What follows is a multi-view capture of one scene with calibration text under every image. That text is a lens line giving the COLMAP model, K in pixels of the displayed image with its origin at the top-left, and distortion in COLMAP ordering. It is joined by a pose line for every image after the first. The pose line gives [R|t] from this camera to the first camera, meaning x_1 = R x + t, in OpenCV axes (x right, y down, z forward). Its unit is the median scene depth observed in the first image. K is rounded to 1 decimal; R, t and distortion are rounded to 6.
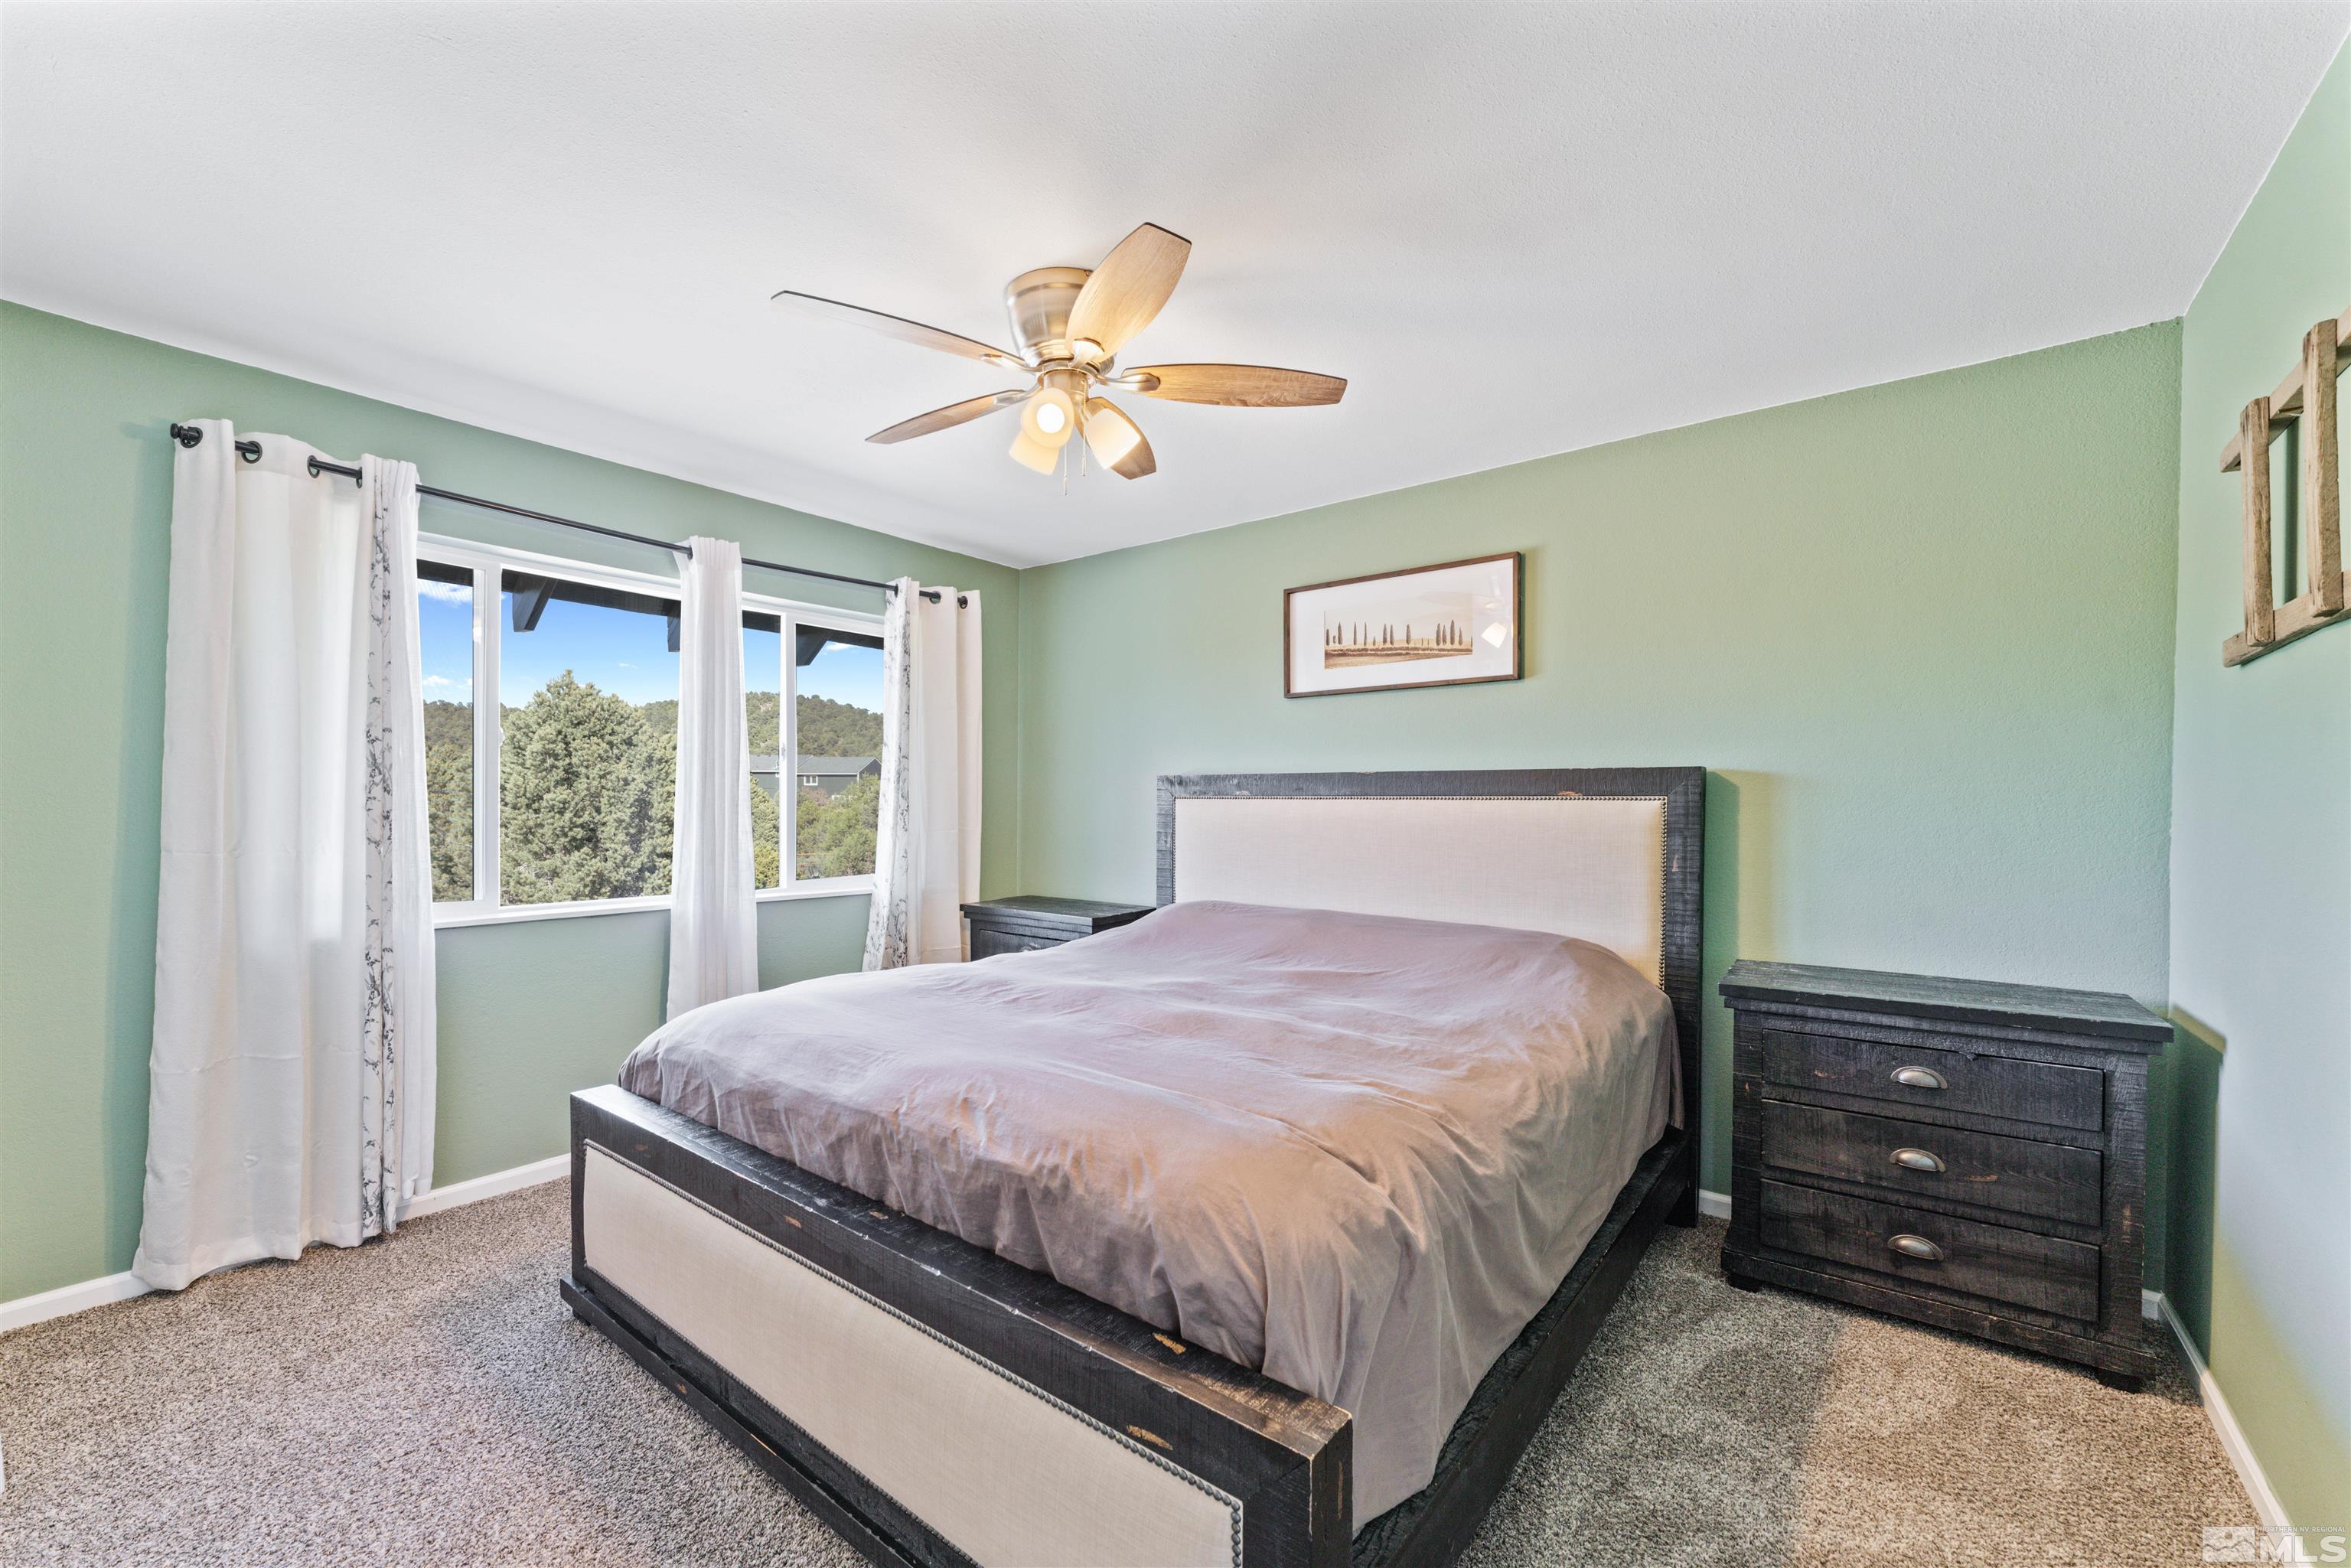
lens RADIAL K [[928.9, 0, 1171.2], [0, 928.9, 800.7], [0, 0, 1]] dist [0.001379, 0.000266]
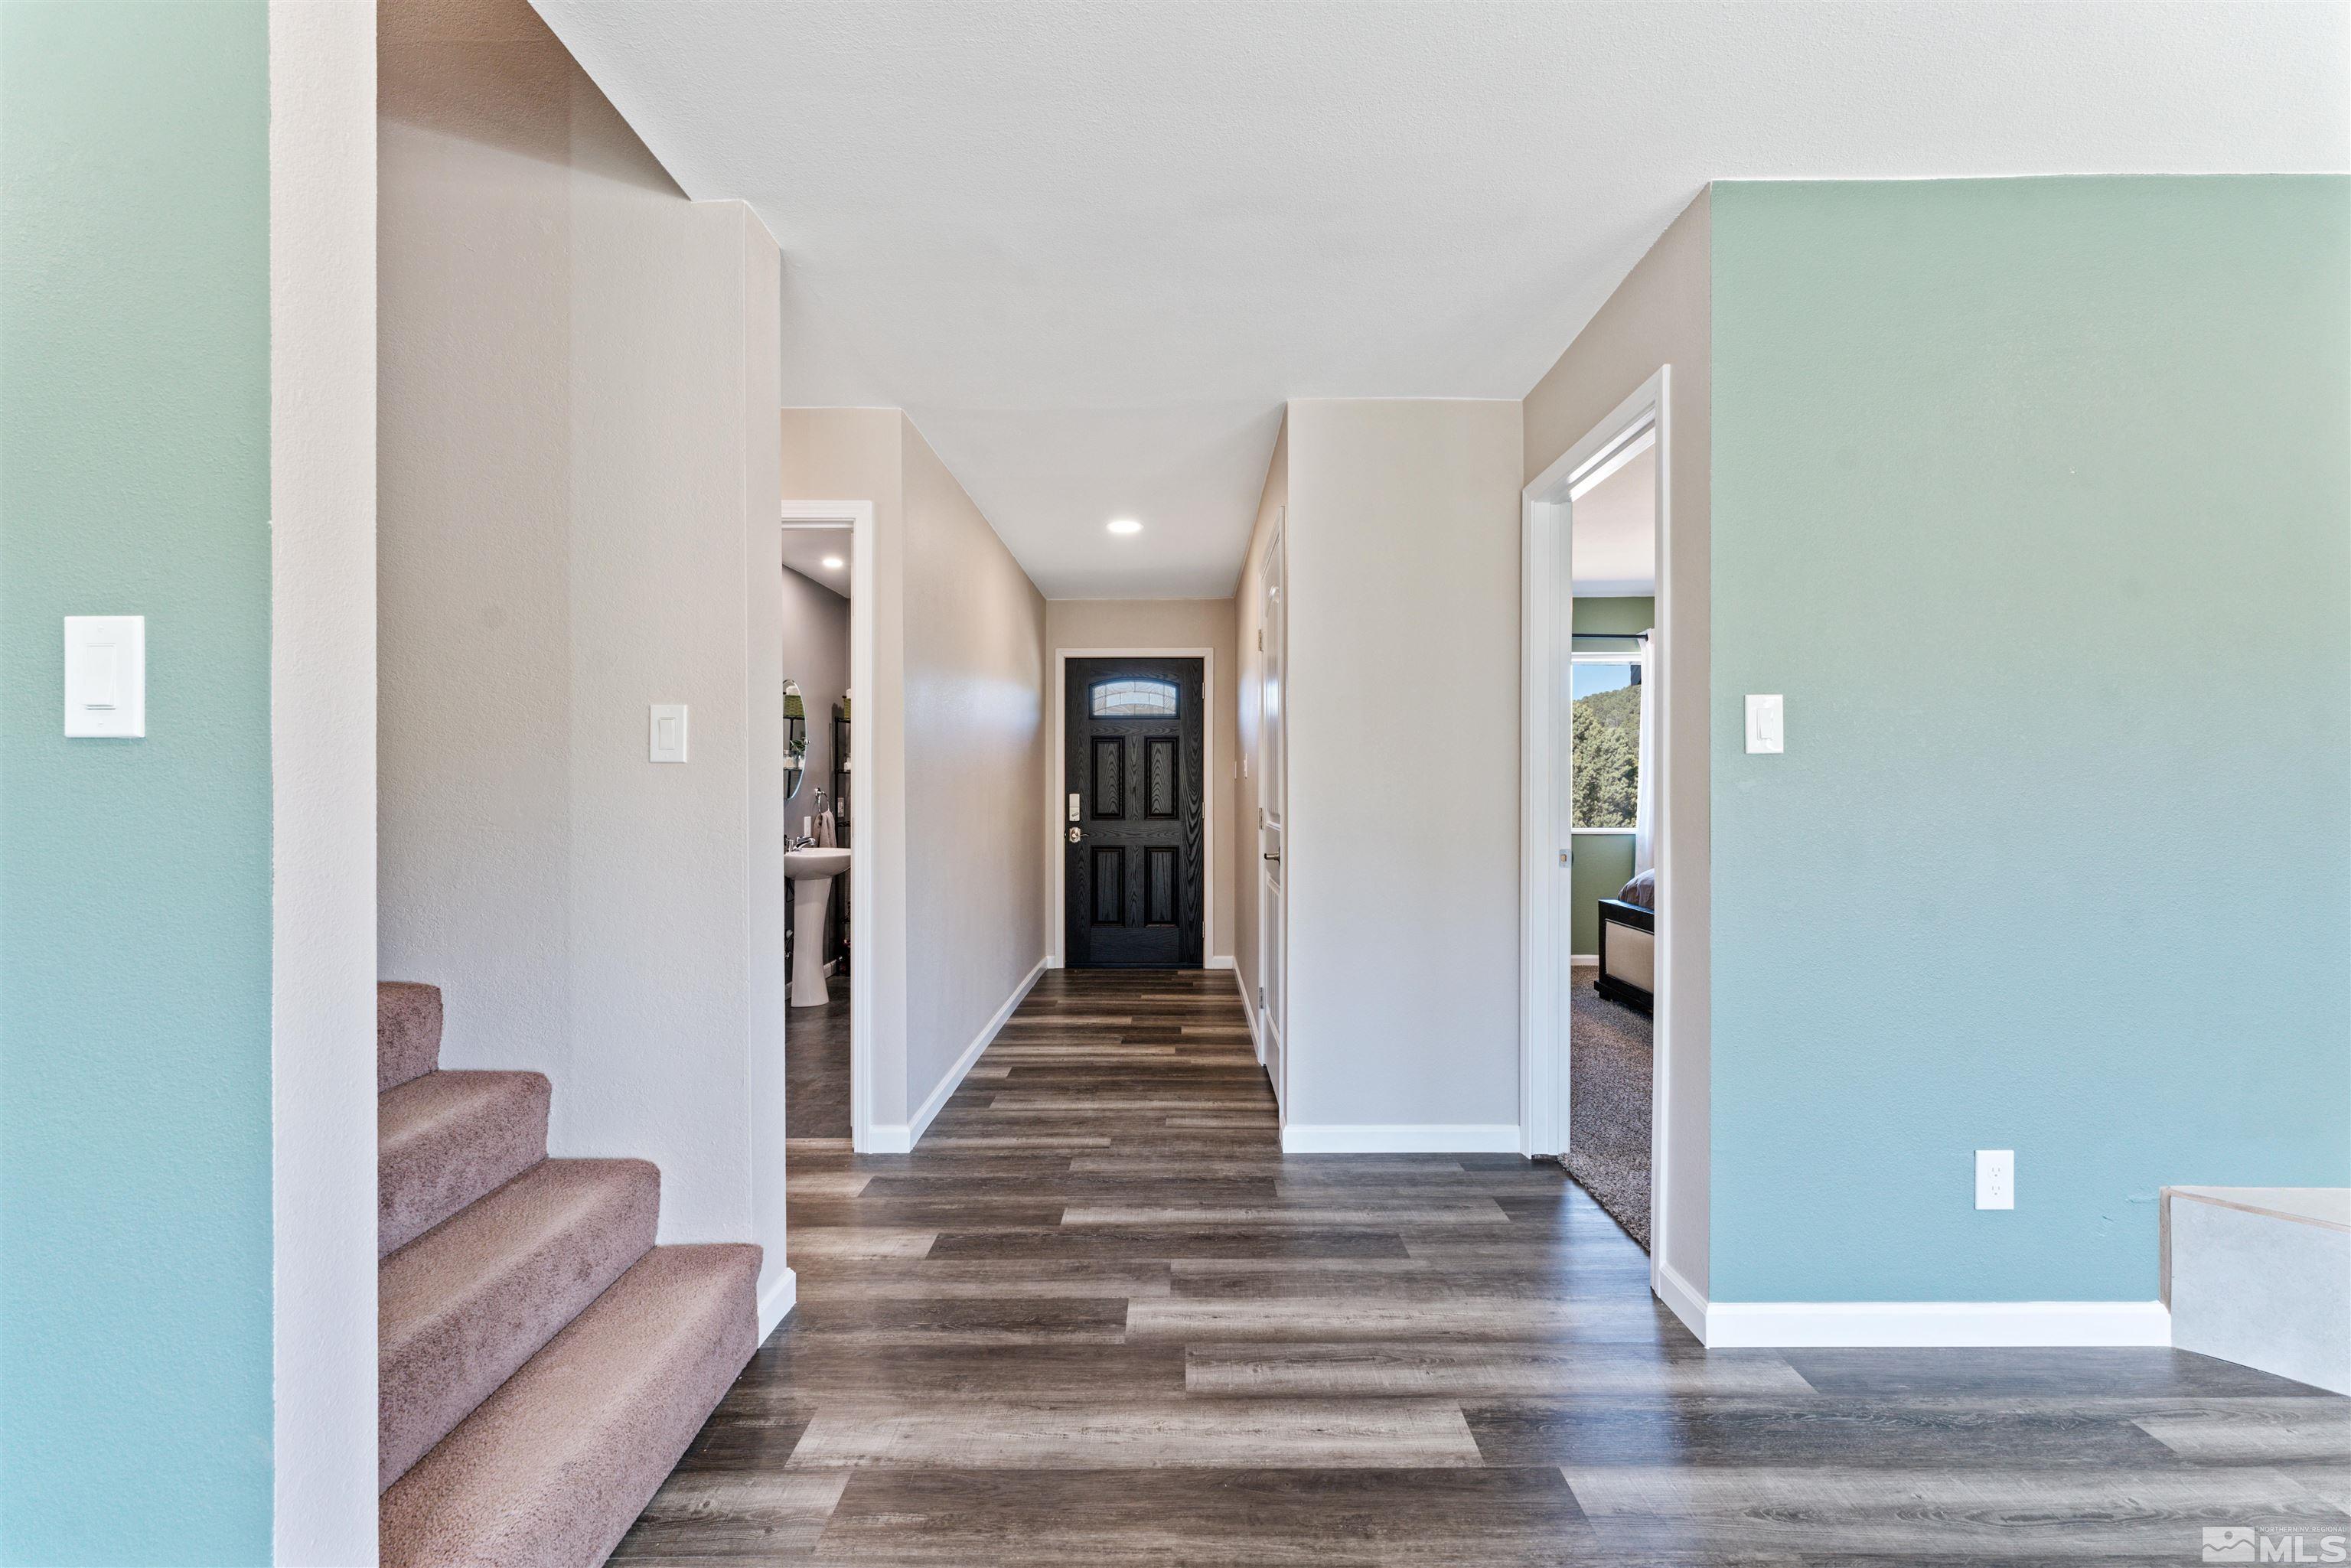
lens RADIAL K [[945.5, 0, 1184.4], [0, 945.5, 789.6], [0, 0, 1]] dist [-0.000557, -0.000126]
pose [[0.611575, -0.004045, -0.791176, 0.086744], [0.003664, 0.999991, -0.002280, 0.007783], [0.791178, -0.001505, 0.611584, -0.187008]]
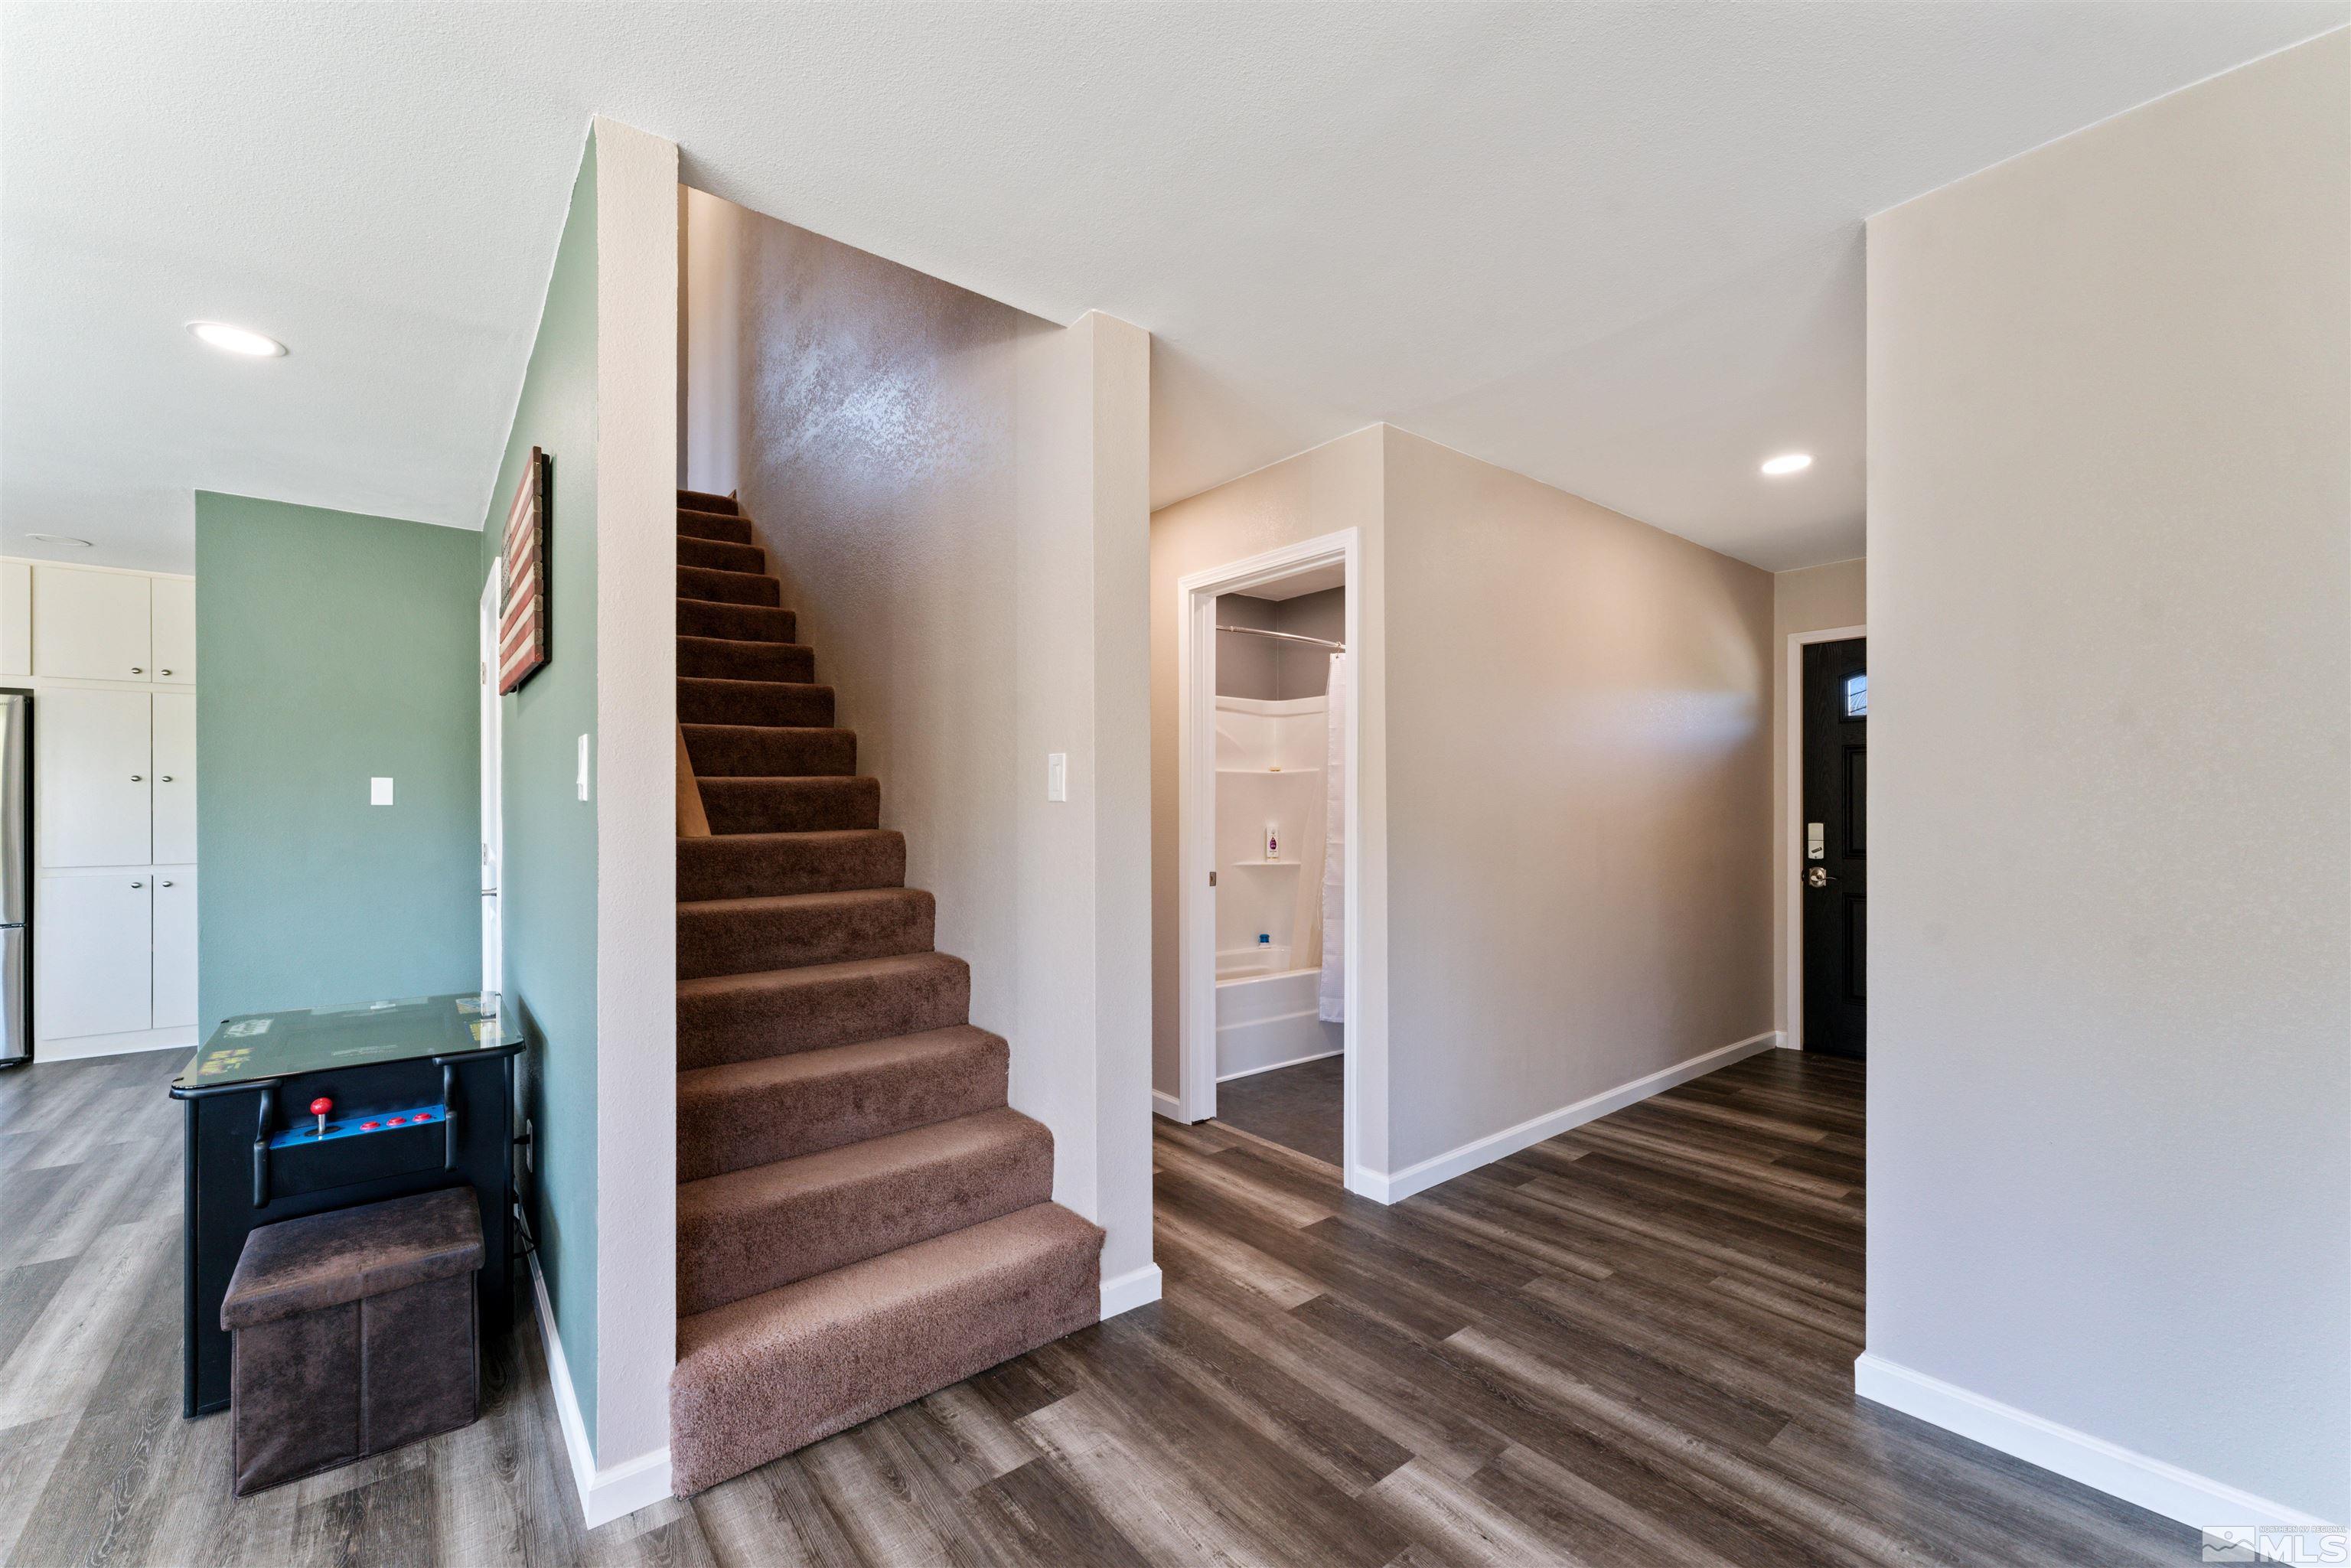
lens RADIAL K [[963.1, 0, 1166.7], [0, 963.1, 806.2], [0, 0, 1]] dist [0.001276, -0.000252]
pose [[-0.236367, -0.007185, -0.971637, 0.091150], [0.000214, 0.999972, -0.007447, 0.005366], [0.971664, -0.001968, -0.236359, -0.106324]]
